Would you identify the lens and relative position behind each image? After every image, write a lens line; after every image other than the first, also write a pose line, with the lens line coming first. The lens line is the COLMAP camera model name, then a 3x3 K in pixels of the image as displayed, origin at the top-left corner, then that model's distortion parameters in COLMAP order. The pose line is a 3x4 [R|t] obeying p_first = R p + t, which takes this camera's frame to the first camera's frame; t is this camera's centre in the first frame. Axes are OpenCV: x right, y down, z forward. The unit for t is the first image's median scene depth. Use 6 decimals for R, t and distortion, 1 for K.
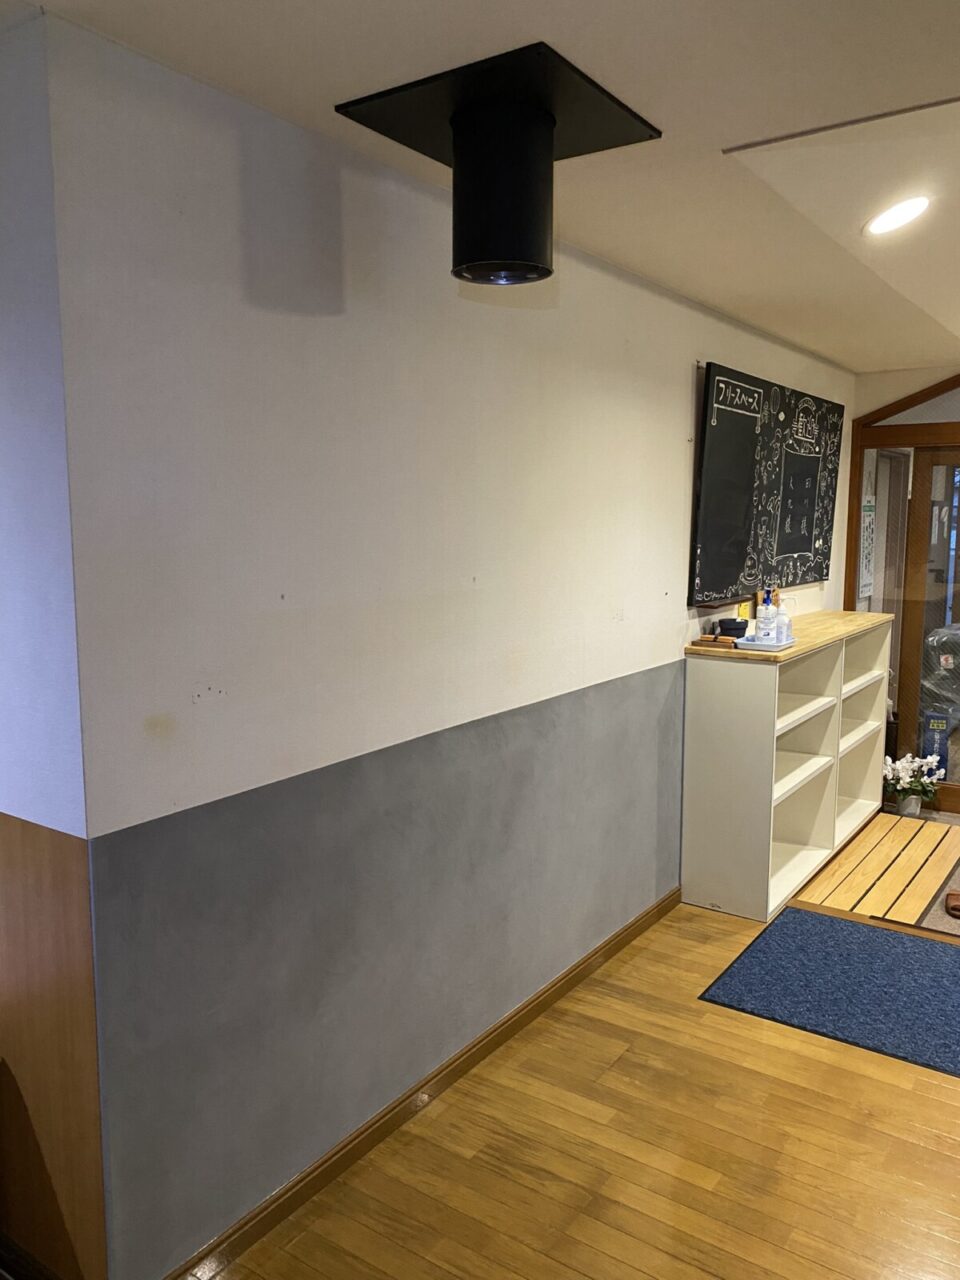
lens RADIAL K [[971.7, 0, 480.0], [0, 971.7, 640.0], [0, 0, 1]] dist [-0.001780, -0.000662]
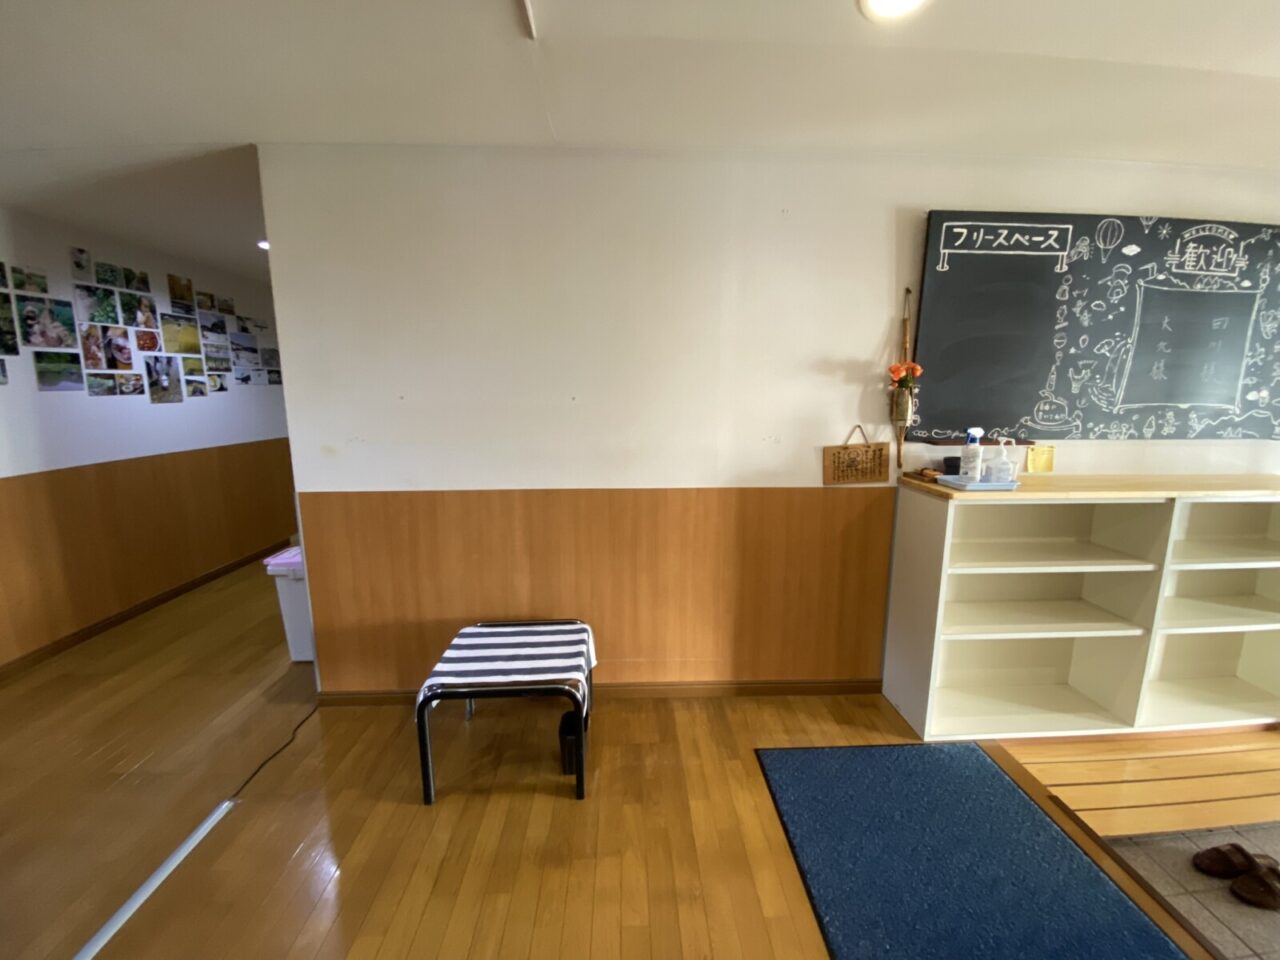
lens RADIAL K [[518.6, 0, 640.0], [0, 518.6, 480.0], [0, 0, 1]] dist [0.018870, -0.019887]
pose [[0.606715, 0.130238, -0.784178, 0.489670], [-0.102847, 0.991057, 0.085025, -0.009123], [0.788238, 0.029064, 0.614683, 0.377160]]
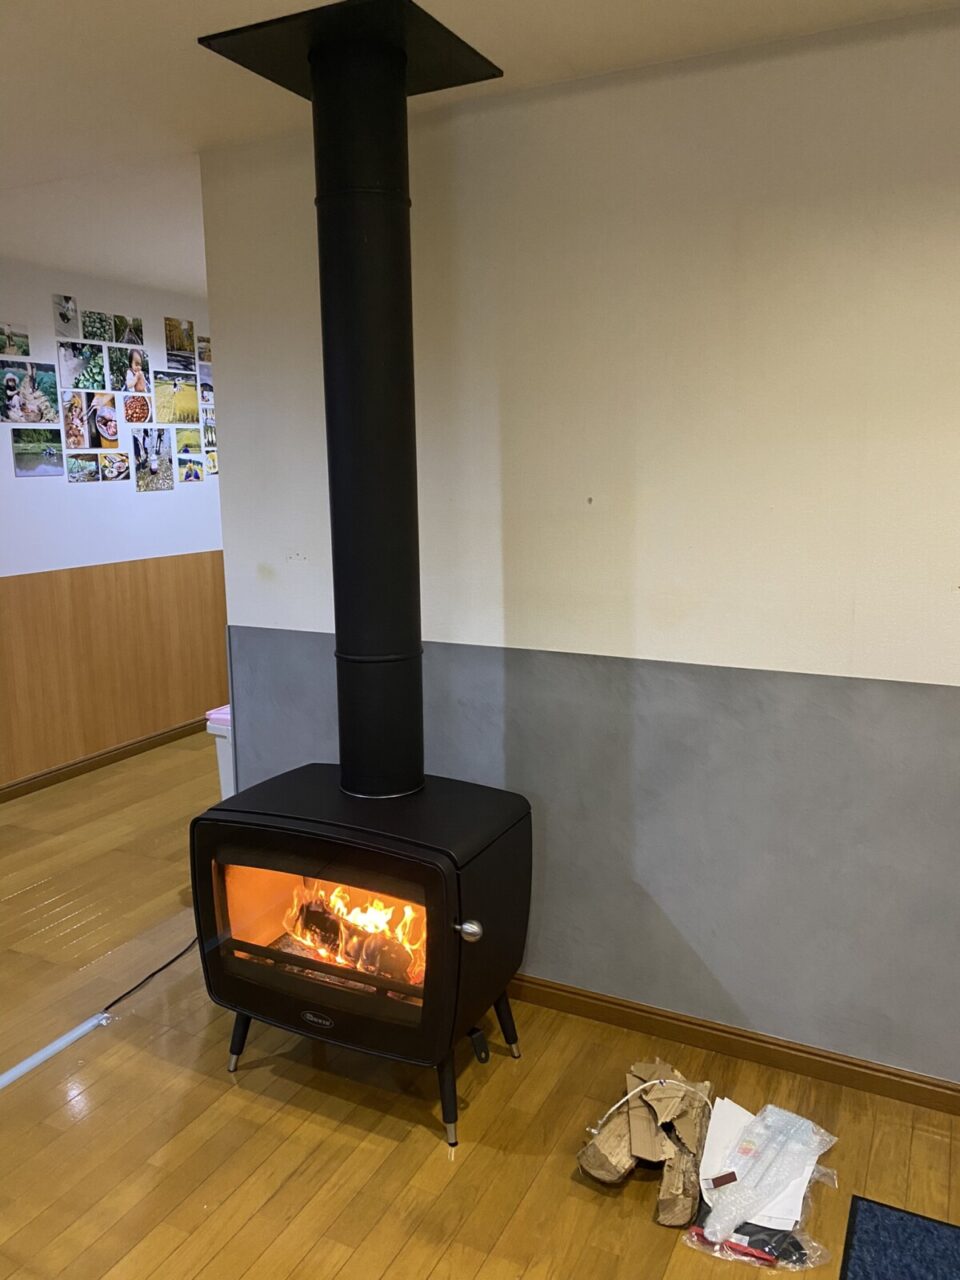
lens RADIAL K [[971.7, 0, 480.0], [0, 971.7, 640.0], [0, 0, 1]] dist [-0.001780, -0.000662]
pose [[0.146488, 0.180191, -0.972663, 0.592638], [-0.123044, 0.978953, 0.162825, -0.046436], [0.981530, 0.095828, 0.165576, 0.498402]]
